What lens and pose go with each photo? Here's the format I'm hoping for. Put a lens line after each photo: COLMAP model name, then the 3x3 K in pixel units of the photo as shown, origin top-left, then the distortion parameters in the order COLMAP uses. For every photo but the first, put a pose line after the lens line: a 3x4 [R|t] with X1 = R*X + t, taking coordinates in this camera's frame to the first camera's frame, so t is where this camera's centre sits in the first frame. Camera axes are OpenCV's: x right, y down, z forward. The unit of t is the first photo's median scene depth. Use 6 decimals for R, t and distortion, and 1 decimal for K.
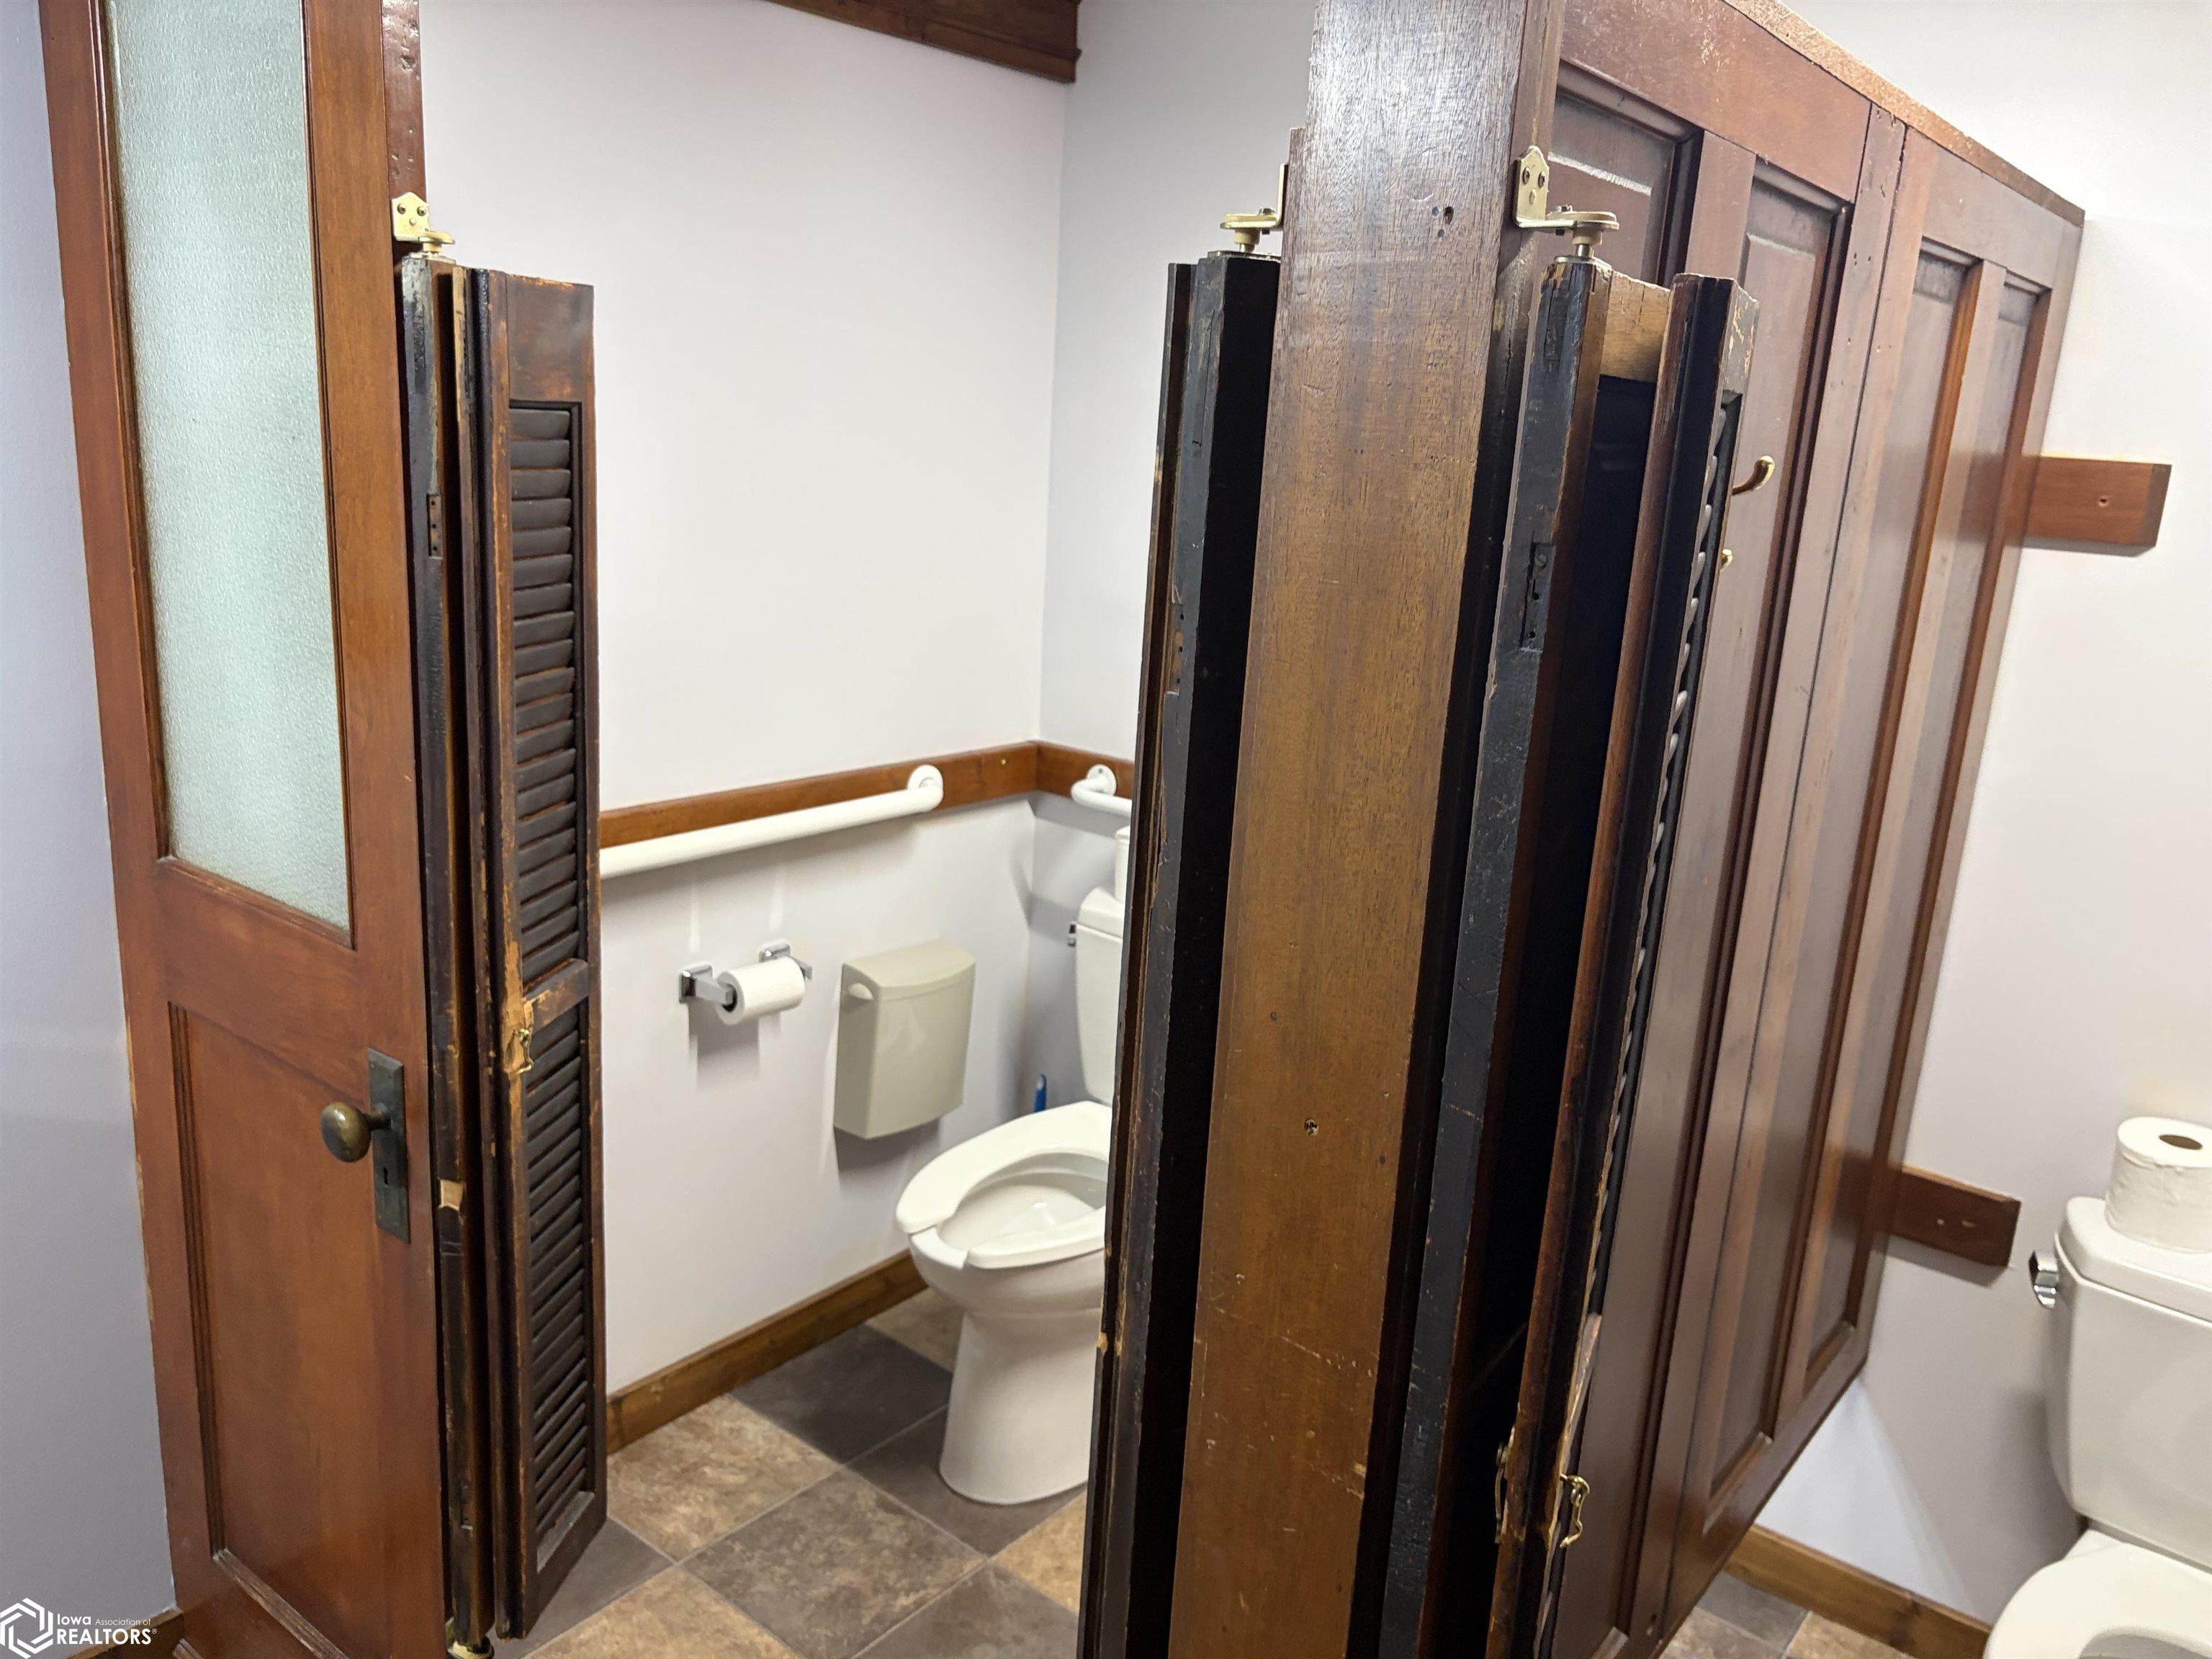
lens RADIAL K [[1703.8, 0, 1102.5], [0, 1703.8, 820.8], [0, 0, 1]] dist [0.009240, 0.003113]
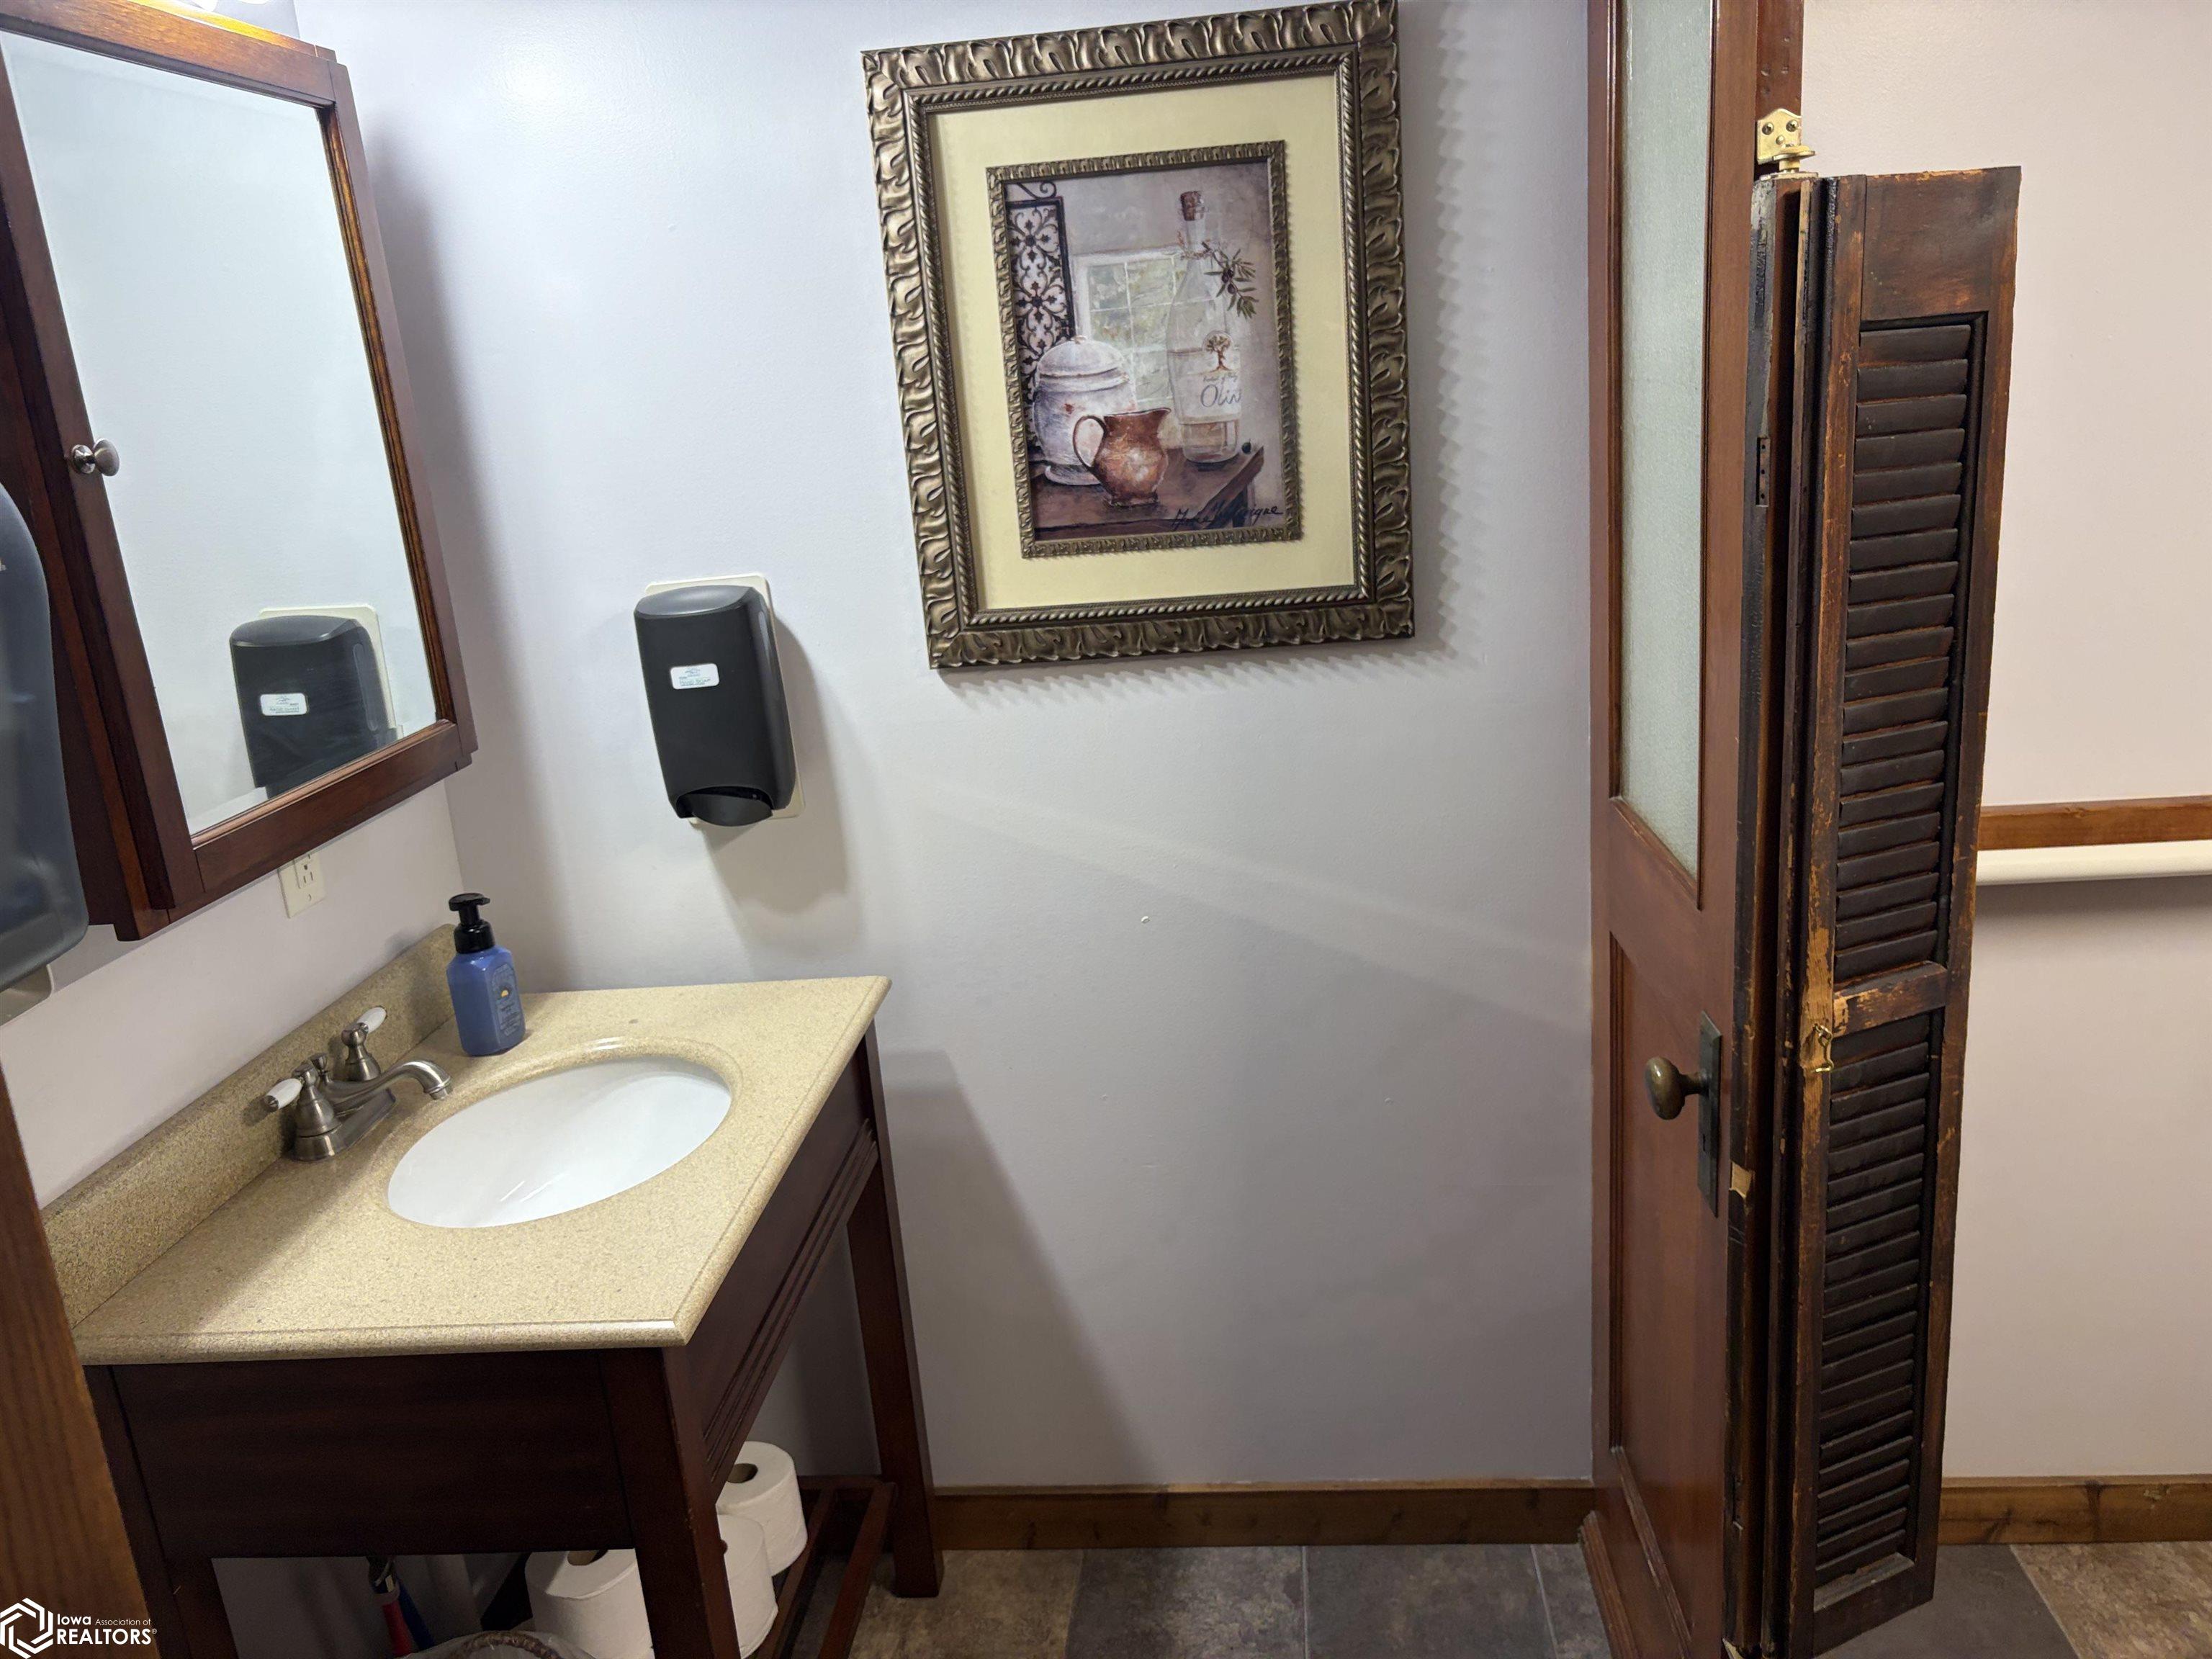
lens RADIAL K [[1678.8, 0, 1106.0], [0, 1678.8, 829.5], [0, 0, 1]] dist [0.021865, -0.001737]
pose [[0.546989, 0.120925, -0.828360, 0.180834], [-0.090310, 0.992261, 0.085217, -0.023049], [0.832254, 0.028196, 0.553676, 0.182168]]
